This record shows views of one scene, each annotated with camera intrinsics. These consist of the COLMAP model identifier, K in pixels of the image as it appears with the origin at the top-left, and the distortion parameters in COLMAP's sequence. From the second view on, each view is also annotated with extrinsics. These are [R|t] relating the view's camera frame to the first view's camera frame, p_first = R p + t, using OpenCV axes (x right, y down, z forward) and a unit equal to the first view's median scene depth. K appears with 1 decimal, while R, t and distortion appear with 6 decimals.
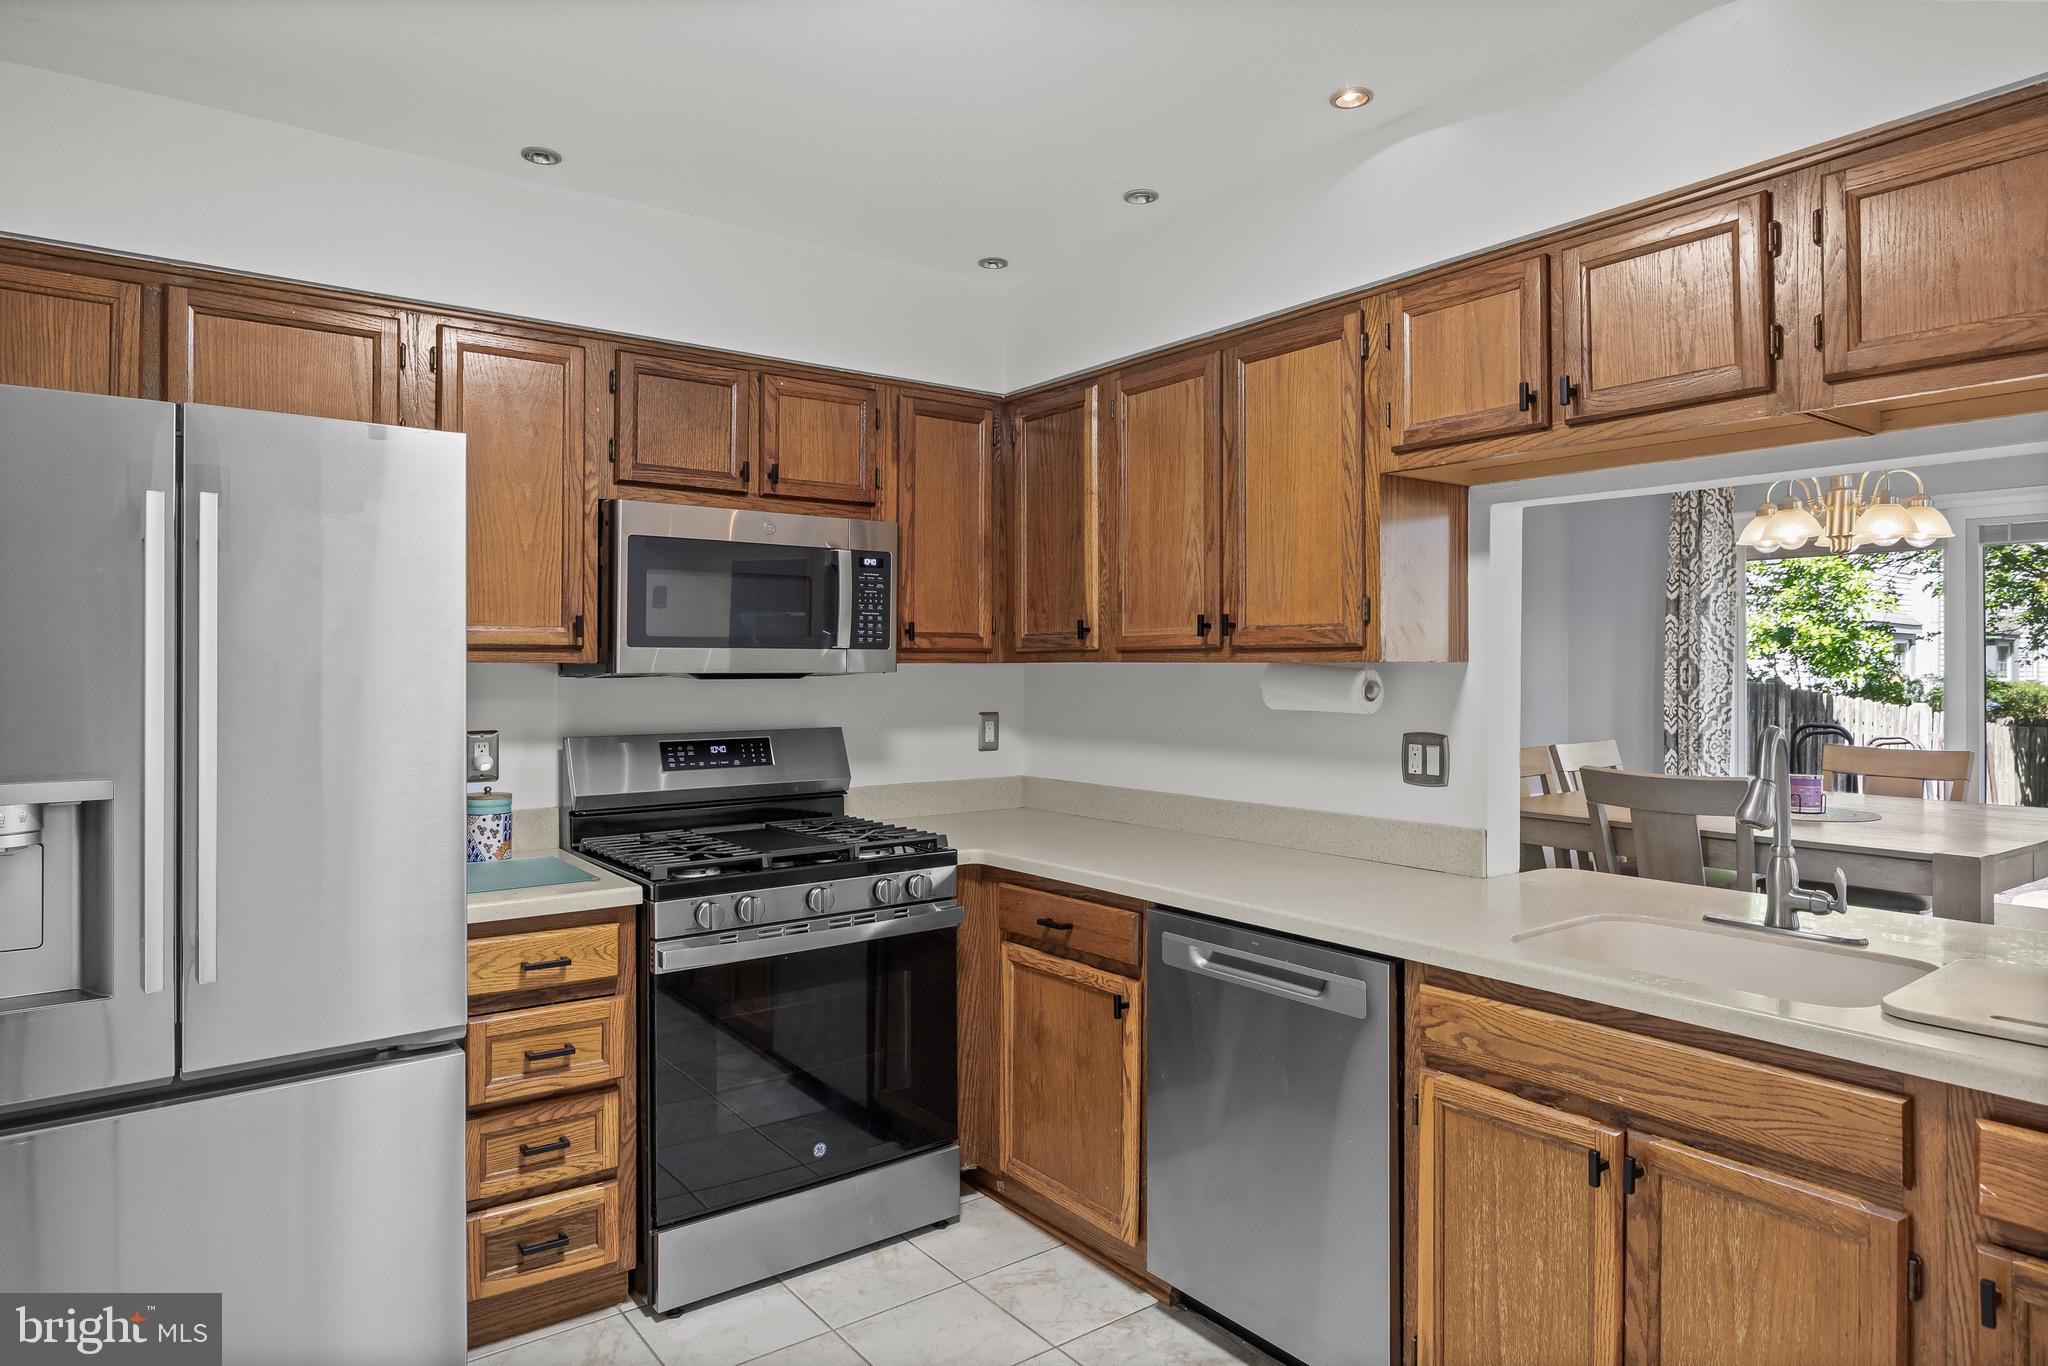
lens RADIAL K [[1190.8, 0, 1025.3], [0, 1190.8, 670.2], [0, 0, 1]] dist [0.000360, -0.000071]
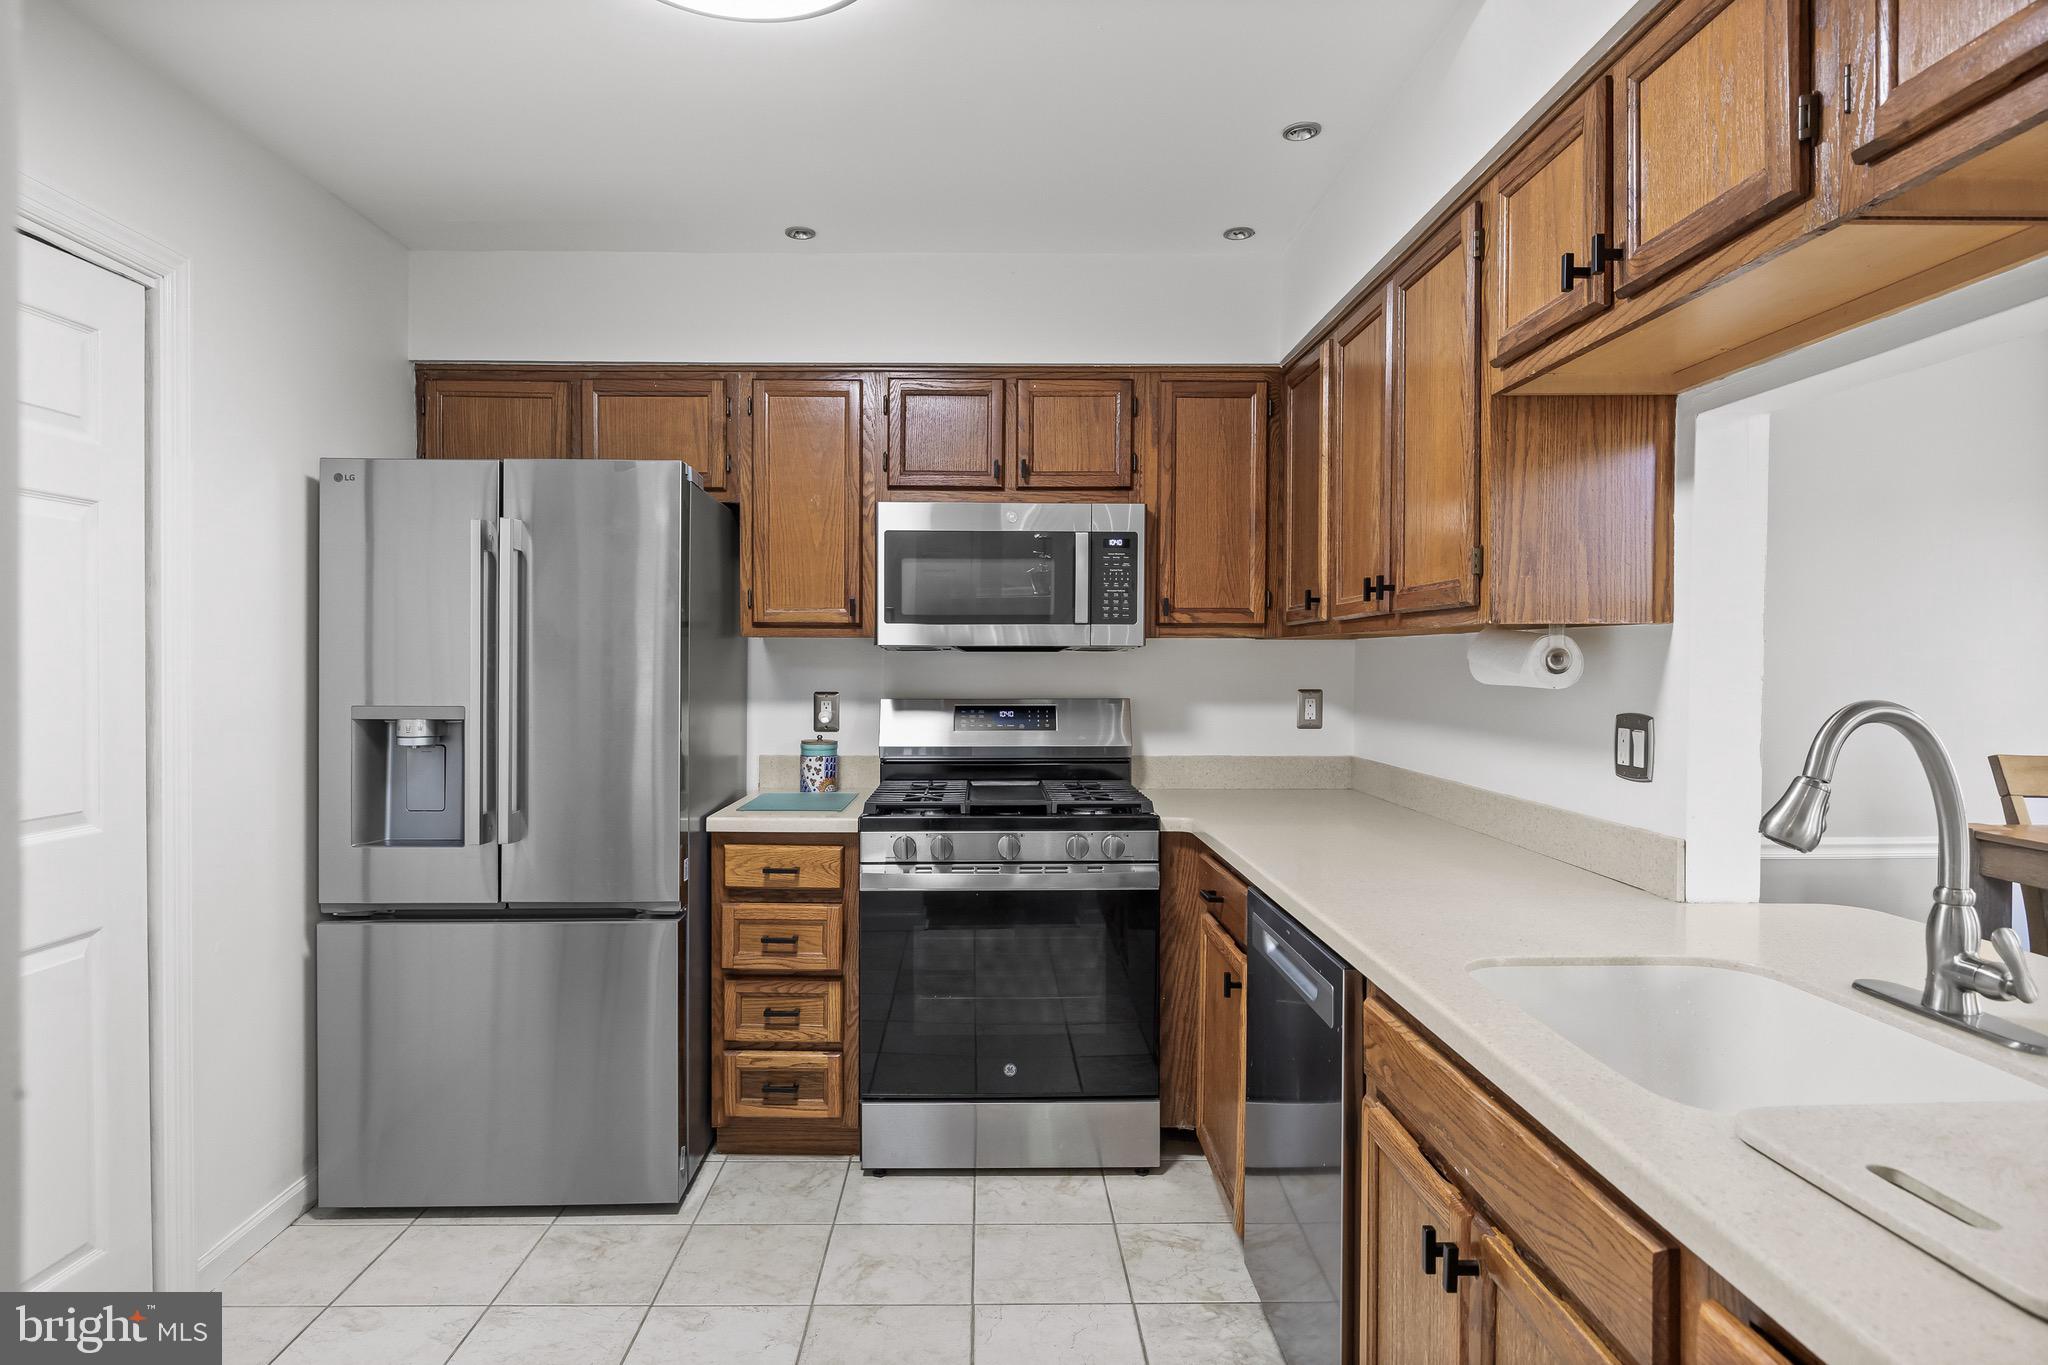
lens RADIAL K [[1108.3, 0, 1024.0], [0, 1108.3, 682.5], [0, 0, 1]] dist [0.002251, 0.000025]
pose [[0.813747, 0.013458, -0.581063, 0.426455], [-0.004450, 0.999847, 0.016925, 0.020461], [0.581202, -0.011188, 0.813683, 0.158809]]
